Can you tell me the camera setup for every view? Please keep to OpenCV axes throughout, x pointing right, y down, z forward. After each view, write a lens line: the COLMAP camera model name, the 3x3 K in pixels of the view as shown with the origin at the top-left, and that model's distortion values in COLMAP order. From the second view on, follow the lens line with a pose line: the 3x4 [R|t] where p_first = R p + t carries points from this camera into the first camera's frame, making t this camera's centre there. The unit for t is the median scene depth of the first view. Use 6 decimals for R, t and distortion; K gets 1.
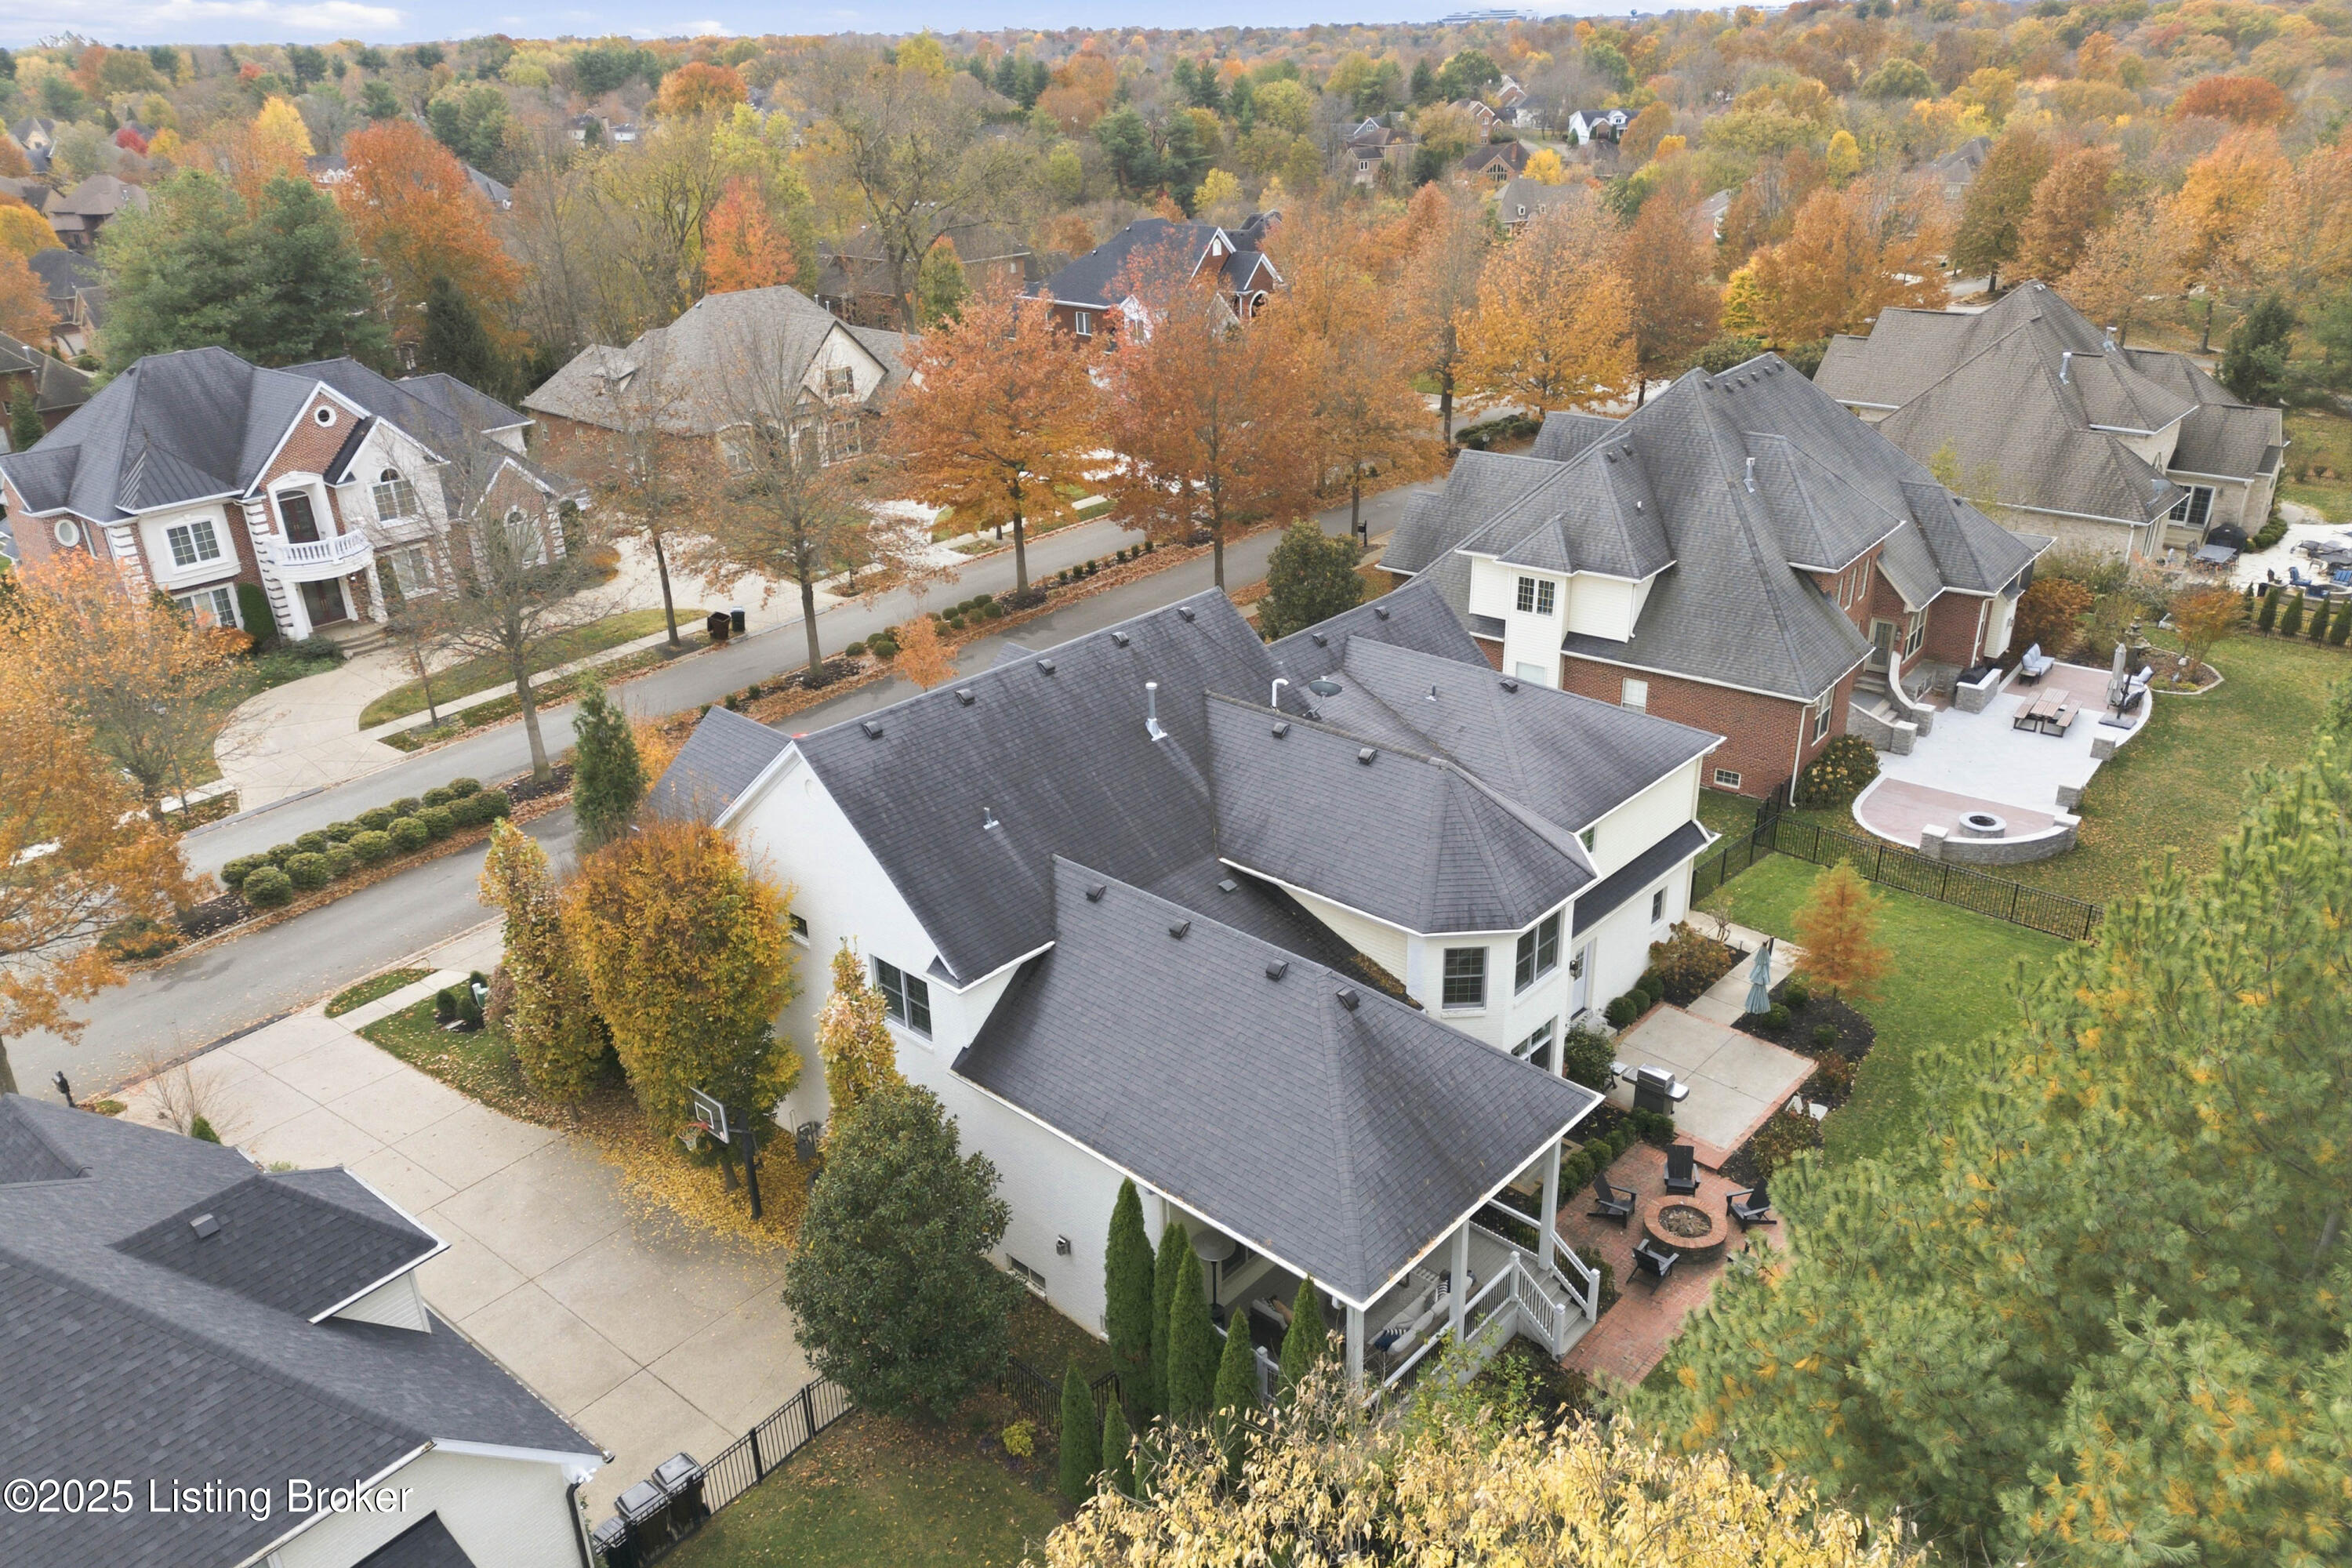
lens RADIAL K [[1633.2, 0, 1176.0], [0, 1633.2, 784.0], [0, 0, 1]] dist [0.113111, -0.132720]
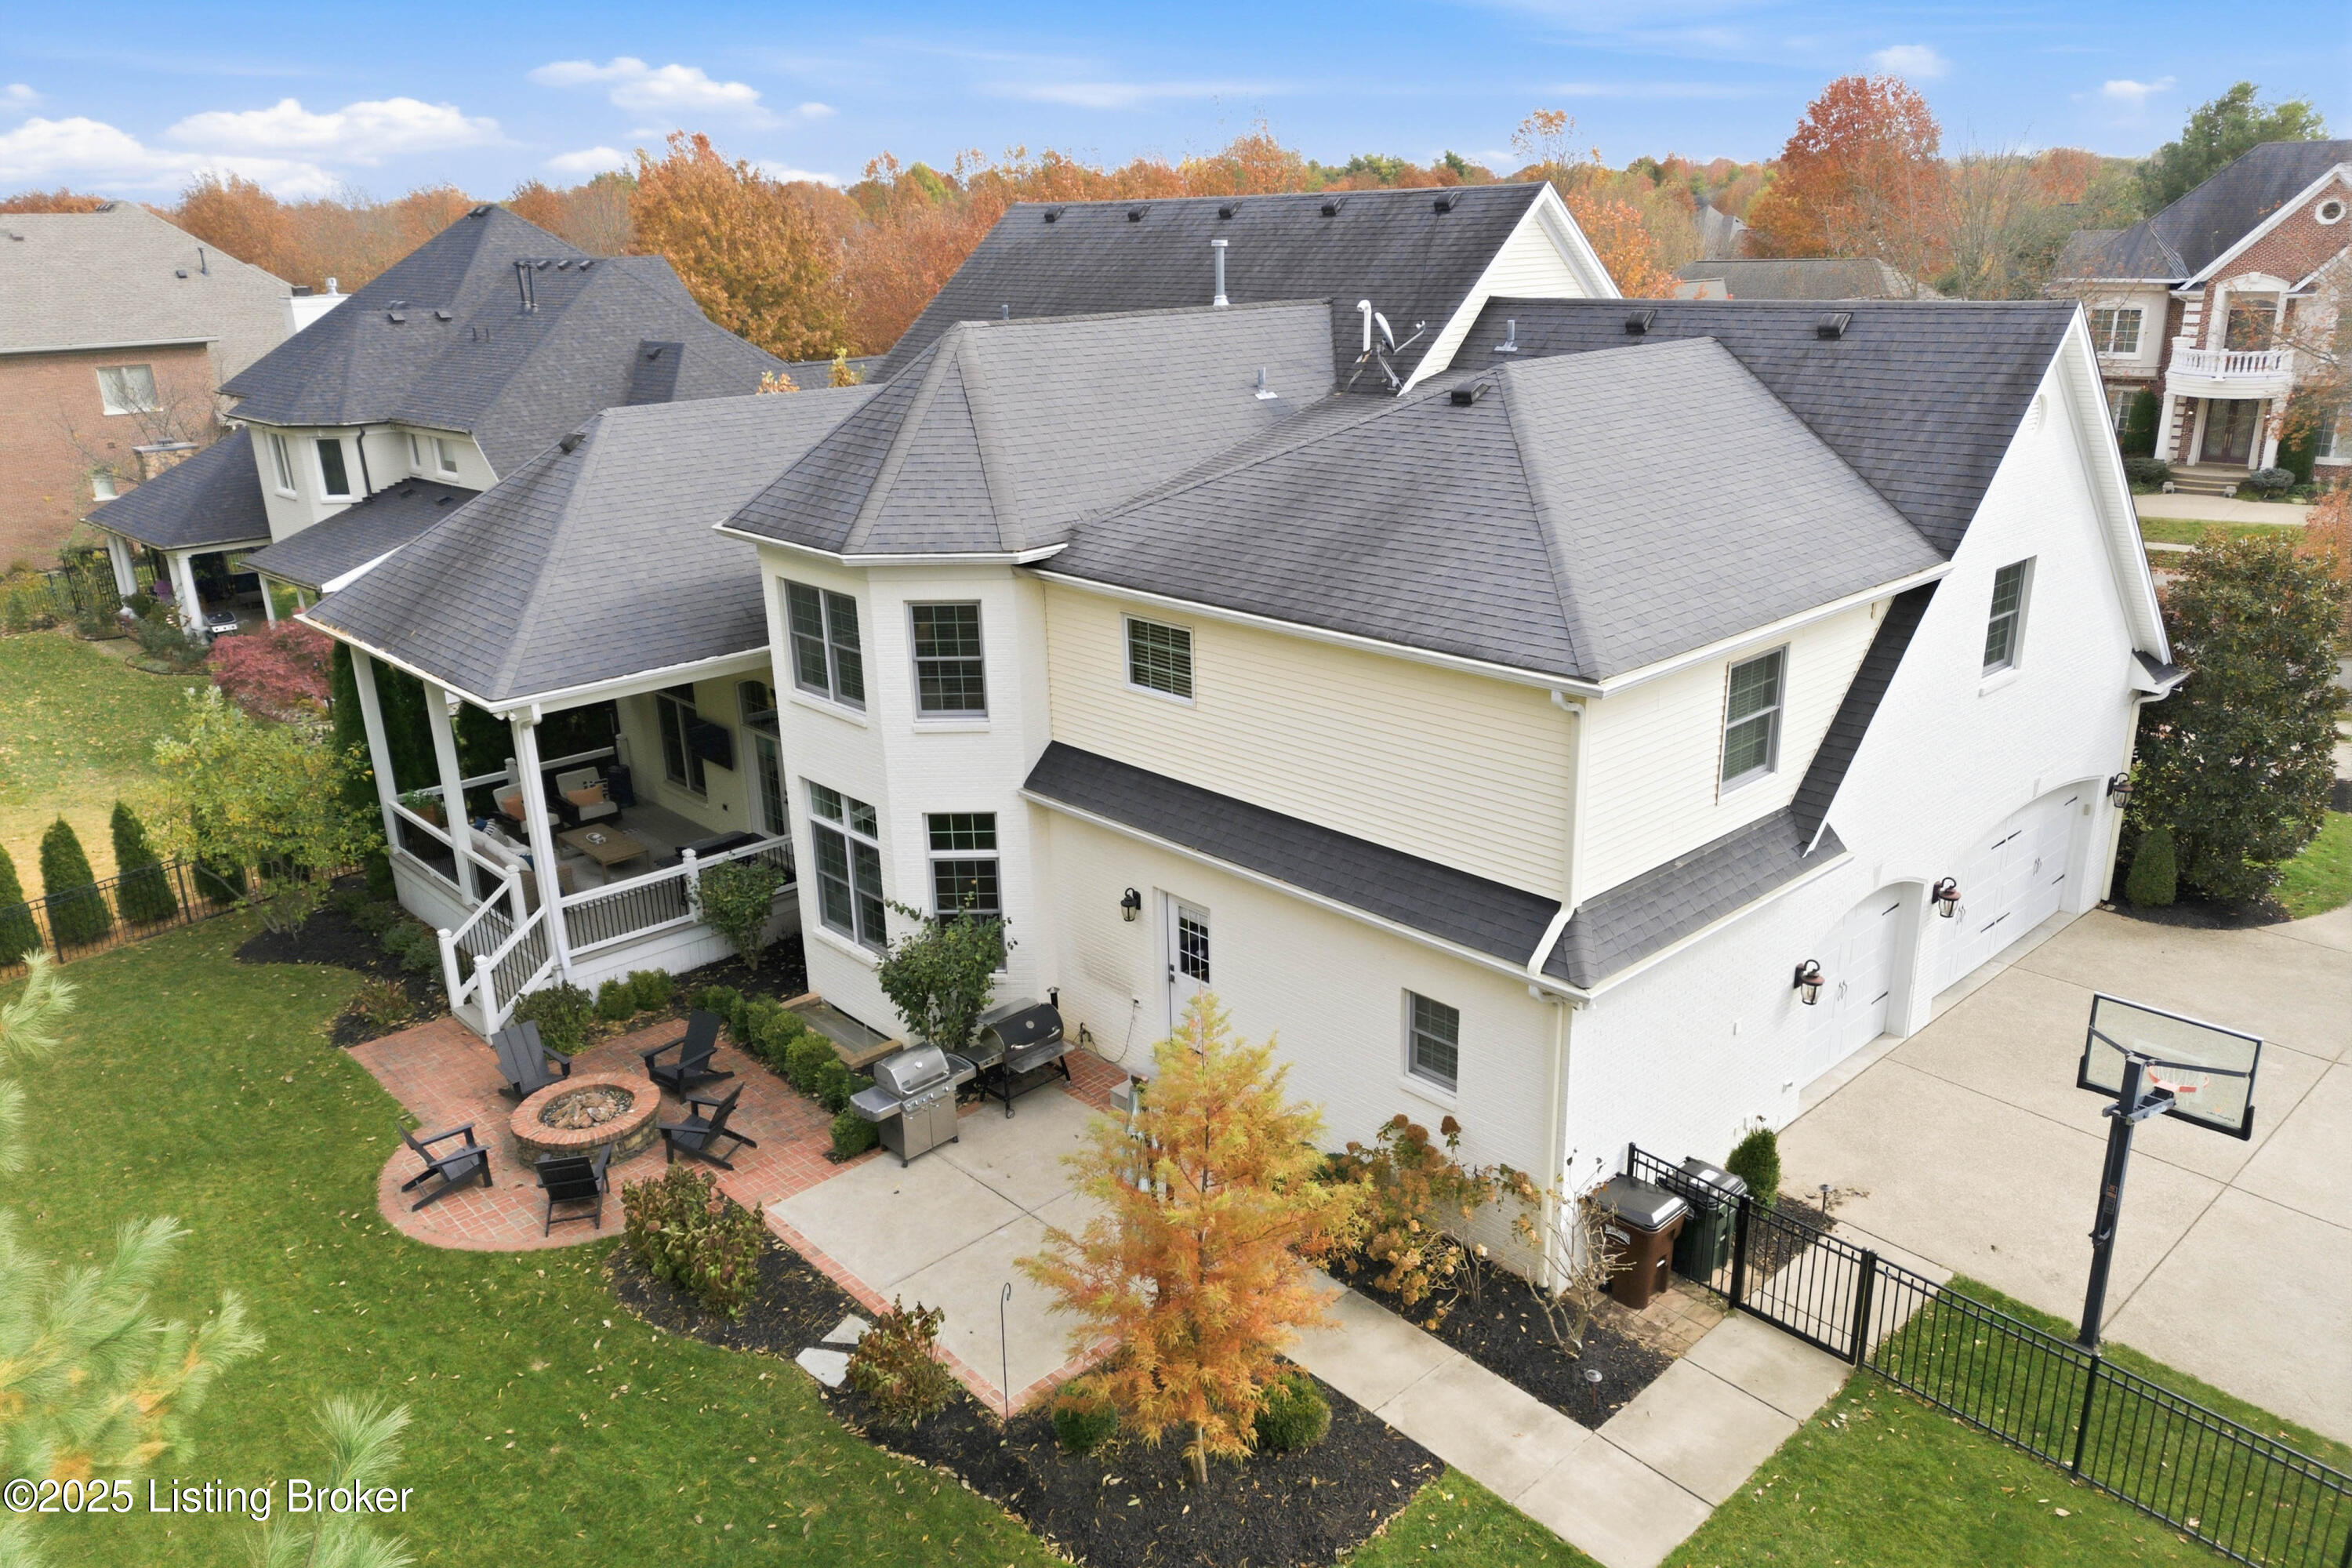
lens RADIAL K [[1633.2, 0, 1176.0], [0, 1633.2, 784.0], [0, 0, 1]] dist [0.113111, -0.132720]
pose [[-0.079511, 0.347291, -0.934380, 0.393323], [-0.380708, 0.855714, 0.350449, -0.055712], [0.921271, 0.383590, 0.064177, 0.552618]]
